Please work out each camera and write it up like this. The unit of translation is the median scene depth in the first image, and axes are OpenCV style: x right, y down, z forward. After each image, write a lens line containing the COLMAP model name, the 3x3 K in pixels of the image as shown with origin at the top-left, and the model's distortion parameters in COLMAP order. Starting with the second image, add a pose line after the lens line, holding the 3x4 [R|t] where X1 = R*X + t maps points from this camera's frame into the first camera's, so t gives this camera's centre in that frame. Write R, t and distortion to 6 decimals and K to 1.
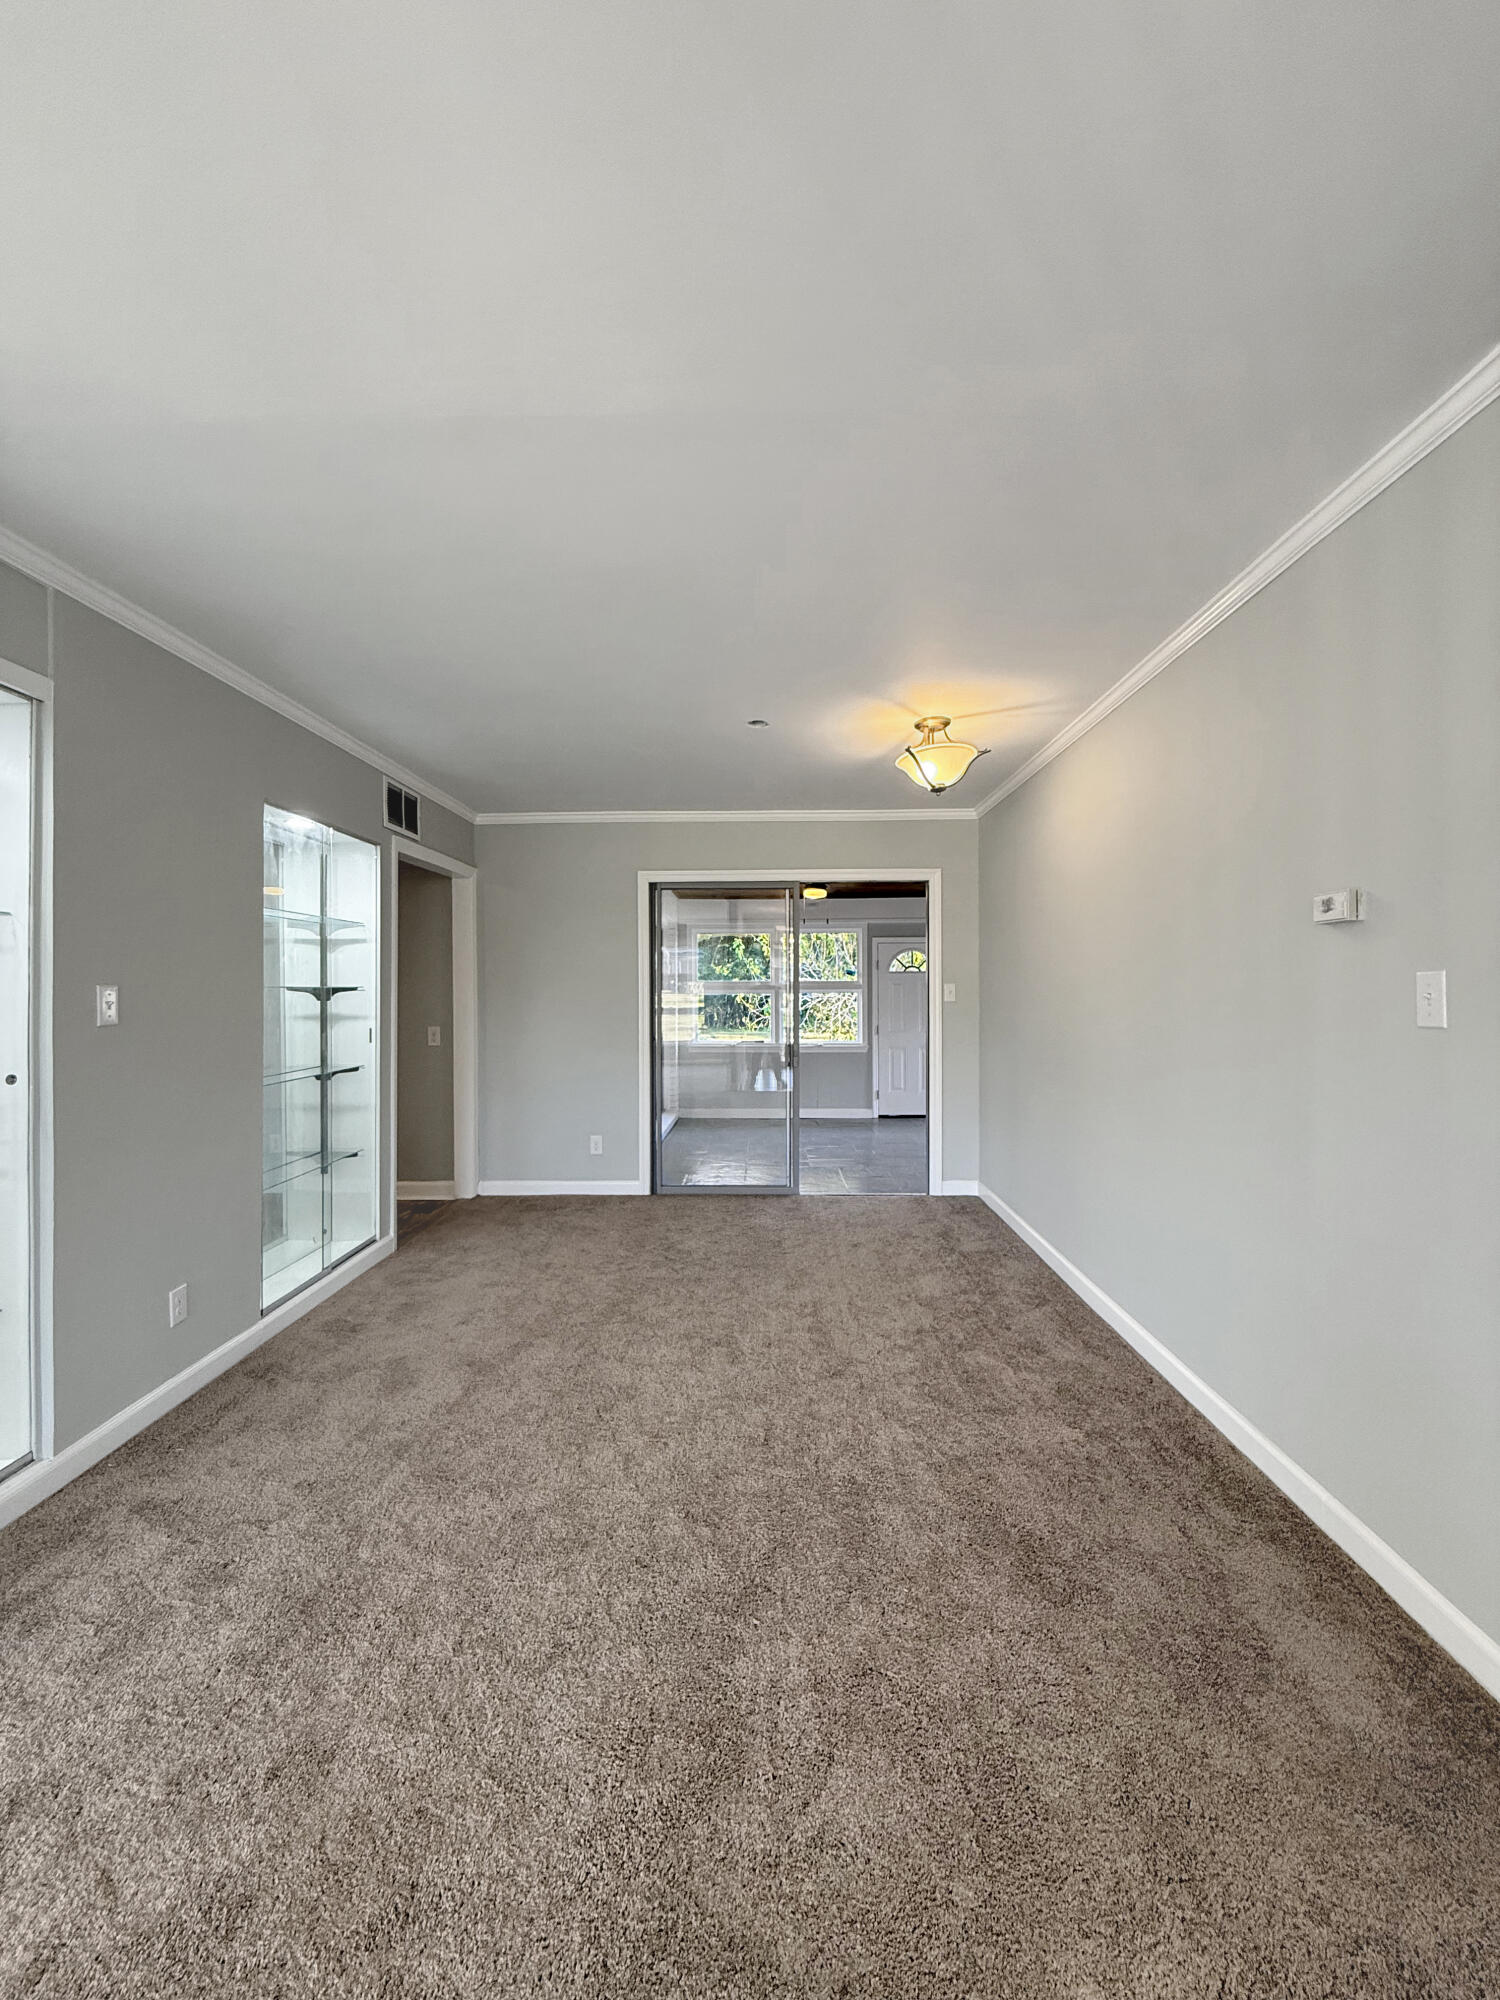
lens RADIAL K [[799.3, 0, 747.9], [0, 799.3, 994.0], [0, 0, 1]] dist [0.000446, -0.000063]
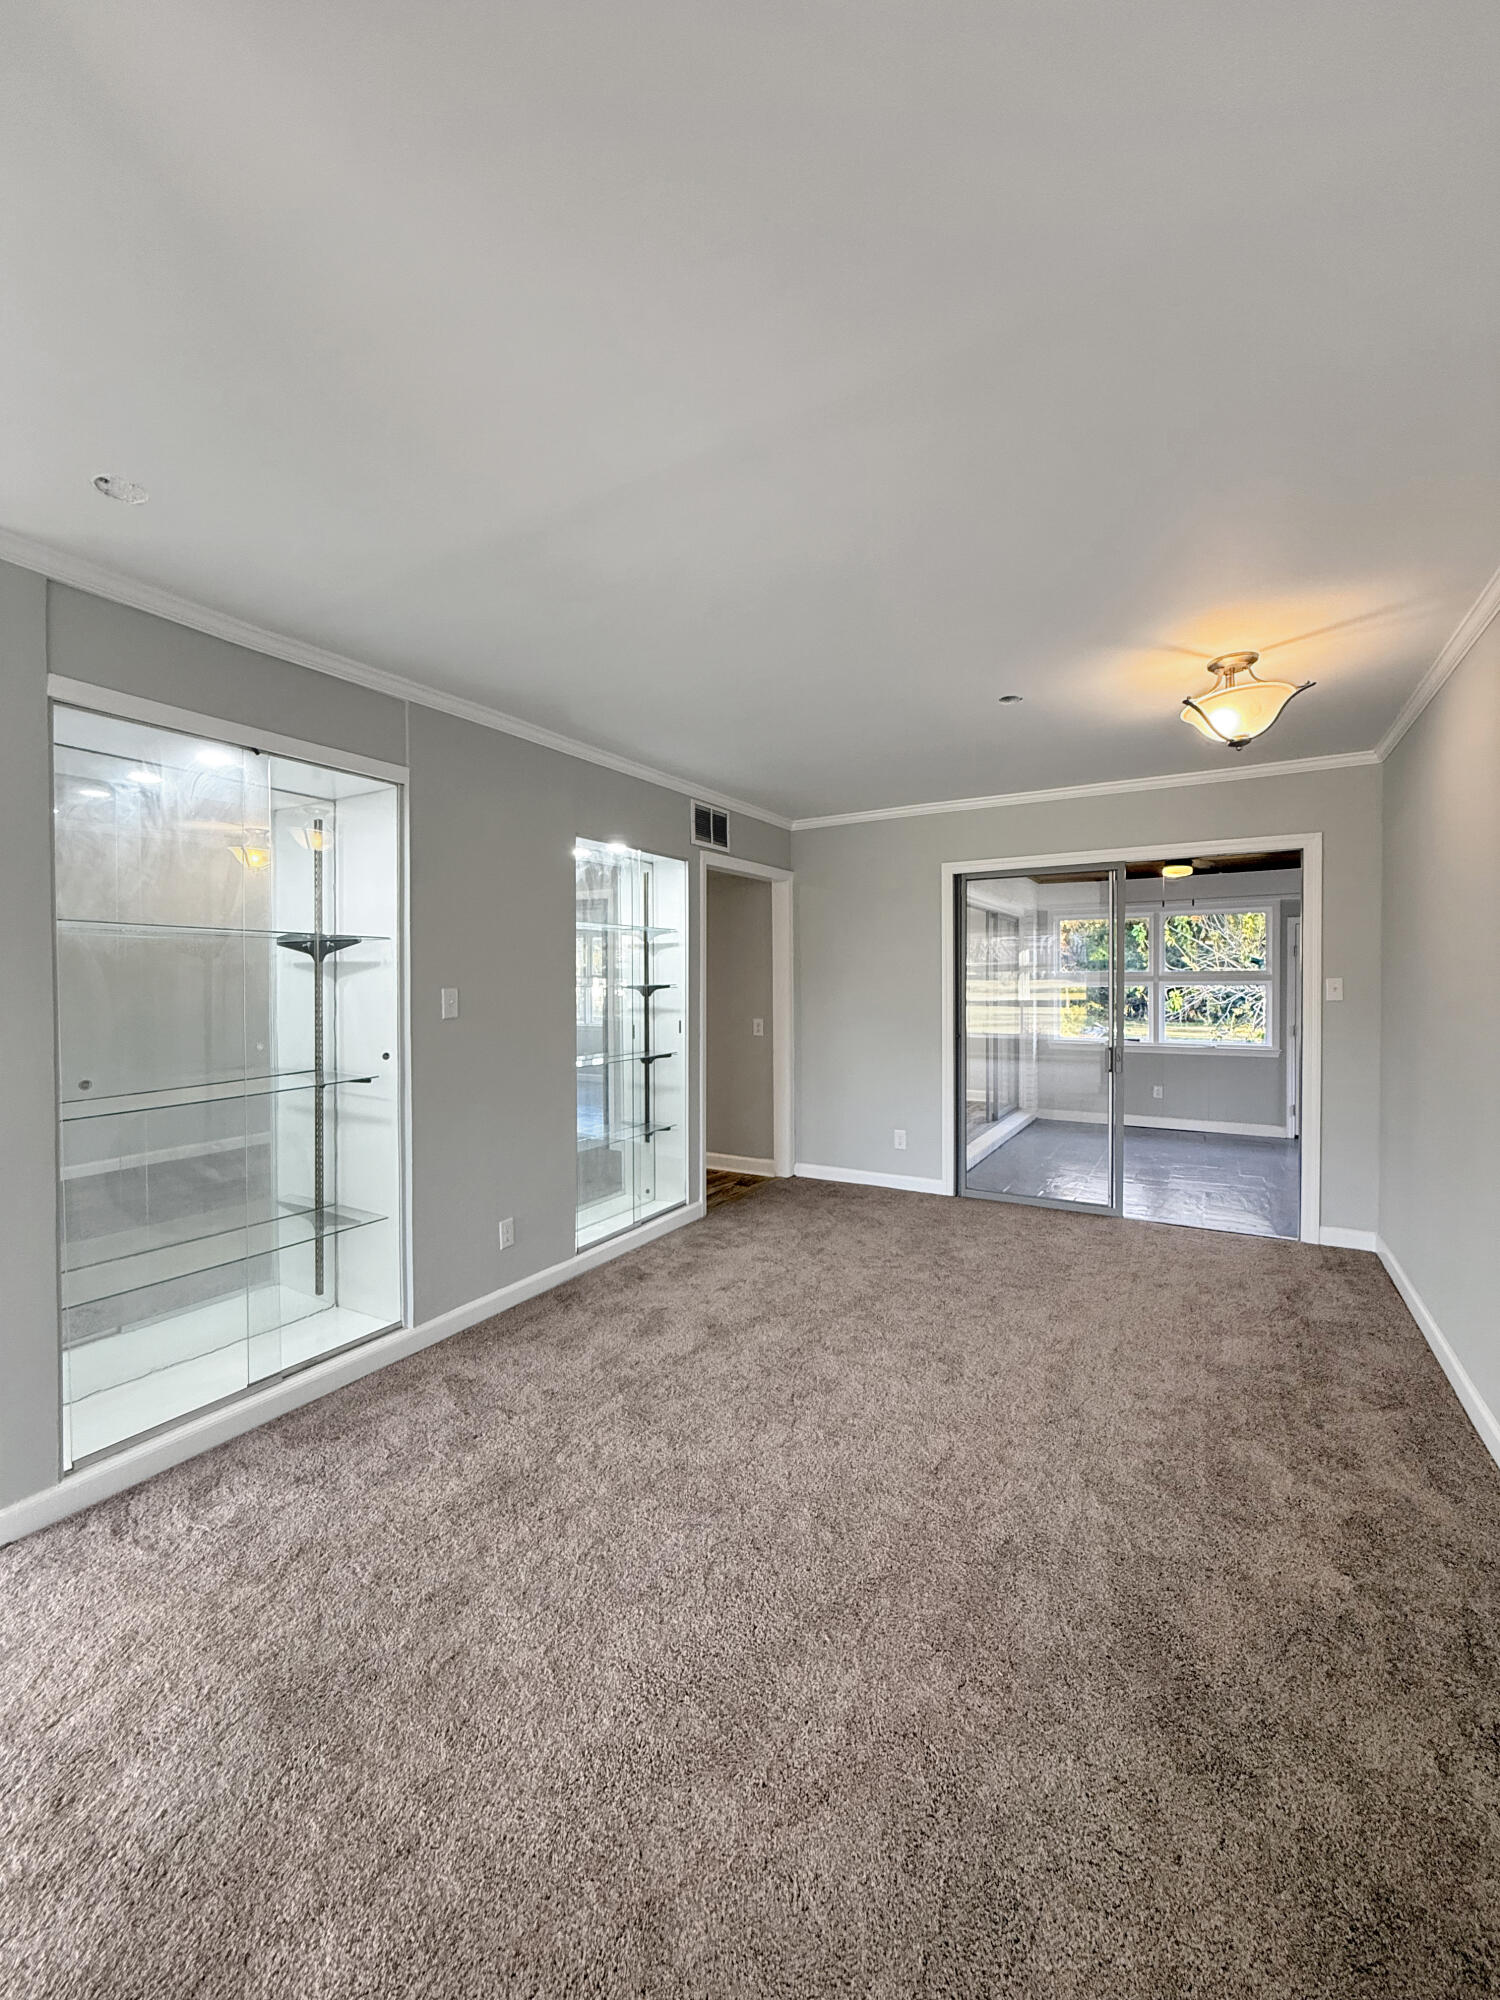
lens RADIAL K [[799.3, 0, 747.9], [0, 799.3, 994.0], [0, 0, 1]] dist [0.000446, -0.000063]
pose [[0.873350, 0.006589, -0.487049, 0.205545], [0.000954, 0.999883, 0.015239, -0.015325], [0.487093, -0.013774, 0.873242, 0.049366]]
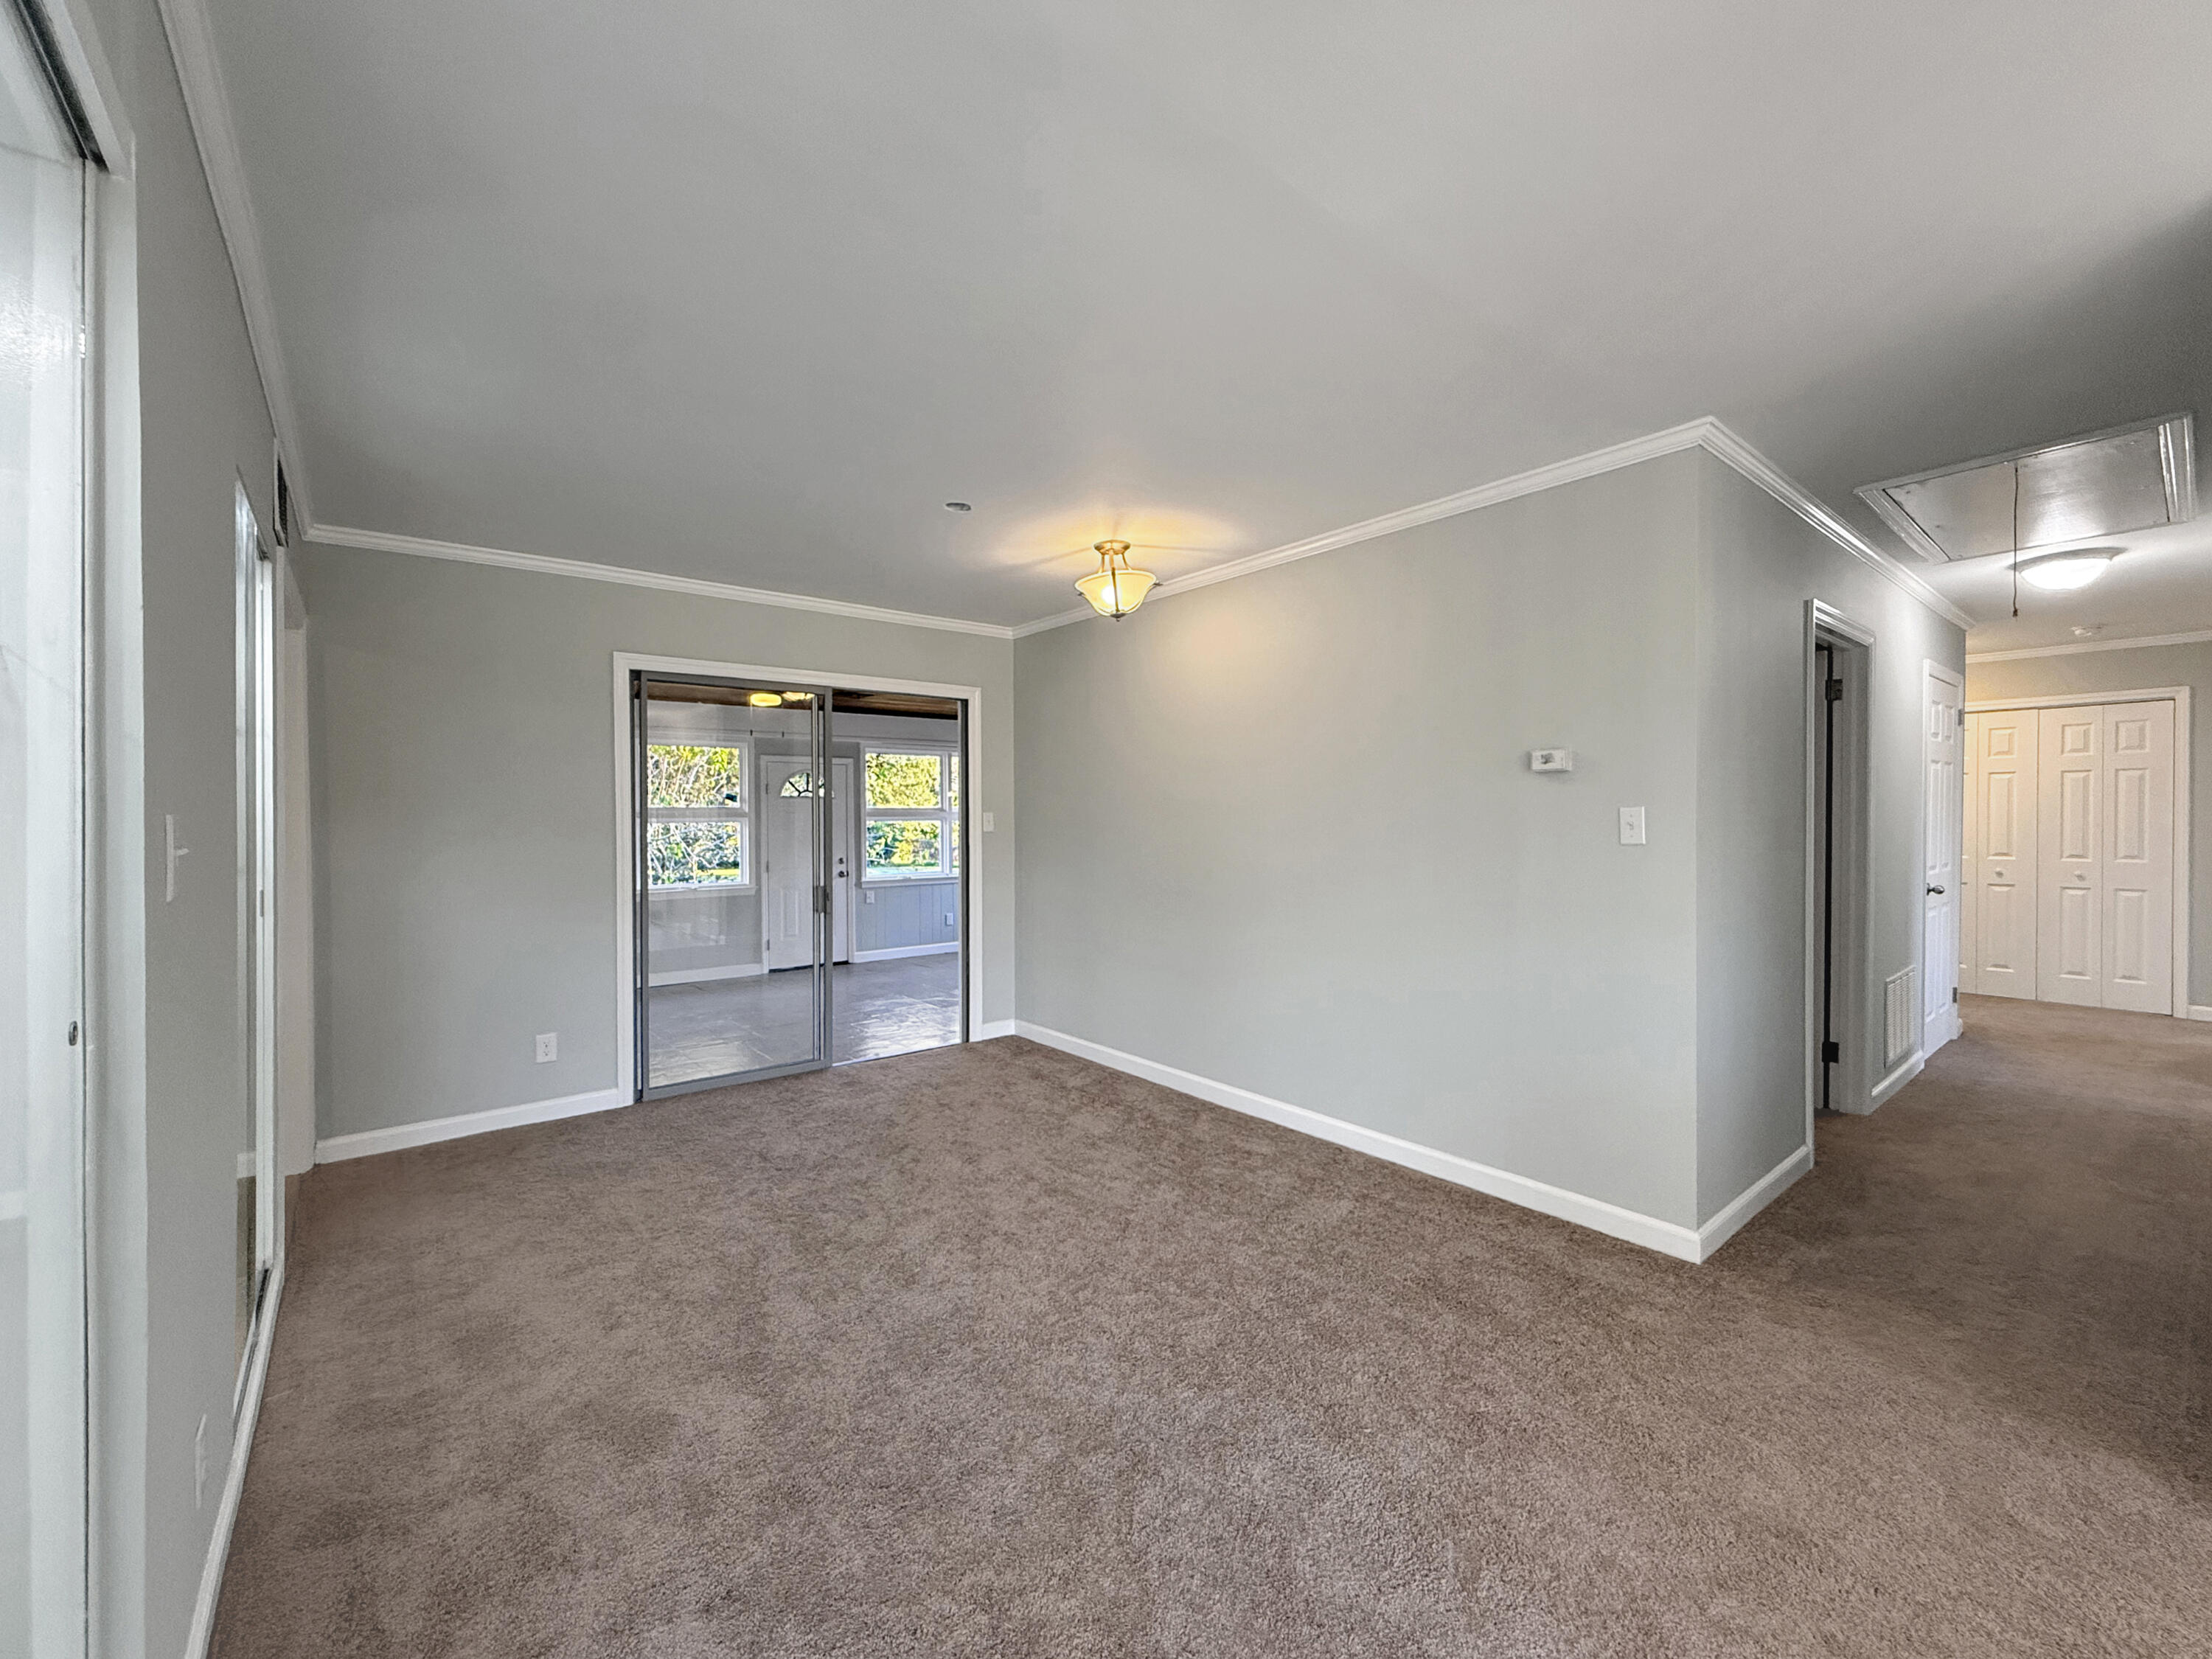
lens RADIAL K [[906.8, 0, 1102.2], [0, 906.8, 827.0], [0, 0, 1]] dist [0.007685, 0.000048]
pose [[0.763837, -0.007379, 0.645367, -0.512619], [0.004300, 0.999971, 0.006344, -0.002919], [-0.645395, -0.002071, 0.763847, 0.164172]]
